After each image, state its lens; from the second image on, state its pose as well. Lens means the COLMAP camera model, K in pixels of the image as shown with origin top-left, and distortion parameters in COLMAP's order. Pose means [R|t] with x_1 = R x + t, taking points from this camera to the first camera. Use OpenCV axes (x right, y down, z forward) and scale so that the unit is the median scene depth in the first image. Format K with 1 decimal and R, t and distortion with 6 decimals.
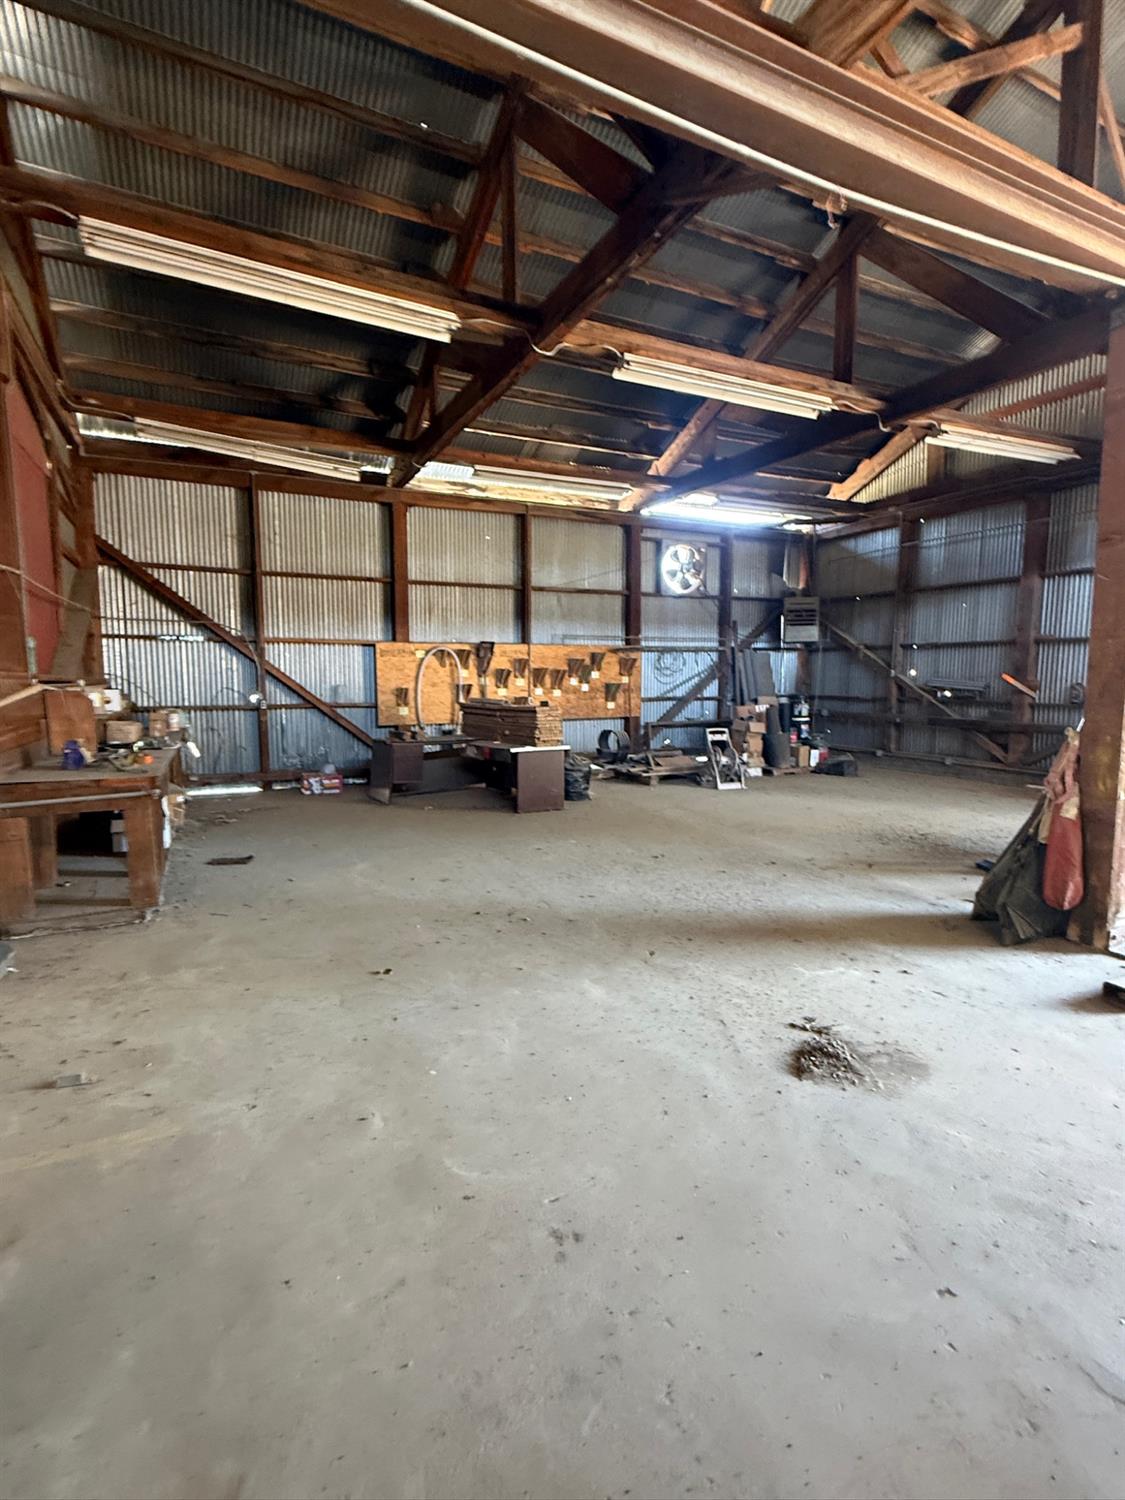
lens RADIAL K [[698.6, 0, 560.4], [0, 698.6, 753.7], [0, 0, 1]] dist [0.002128, 0.000062]
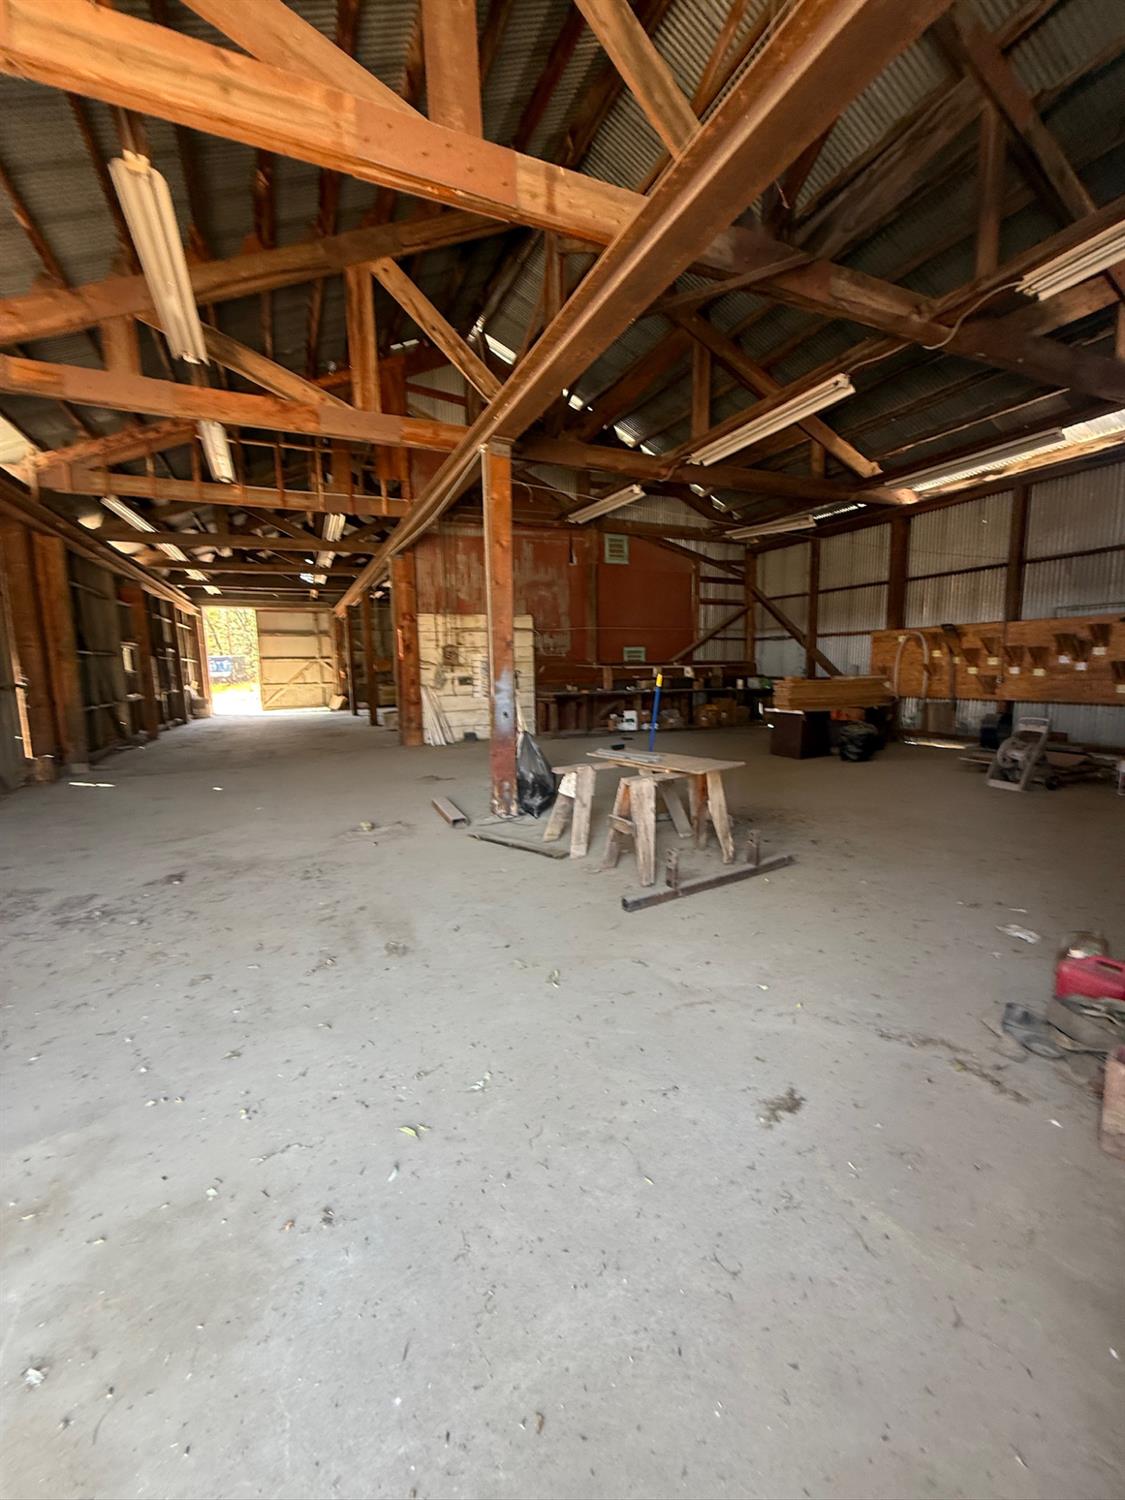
lens RADIAL K [[602.8, 0, 561.3], [0, 602.8, 749.2], [0, 0, 1]] dist [0.001260, 0.000049]
pose [[-0.014658, 0.141447, -0.989837, 0.826541], [-0.080964, 0.986525, 0.142172, -0.050460], [0.996609, 0.082225, -0.003008, 0.397289]]
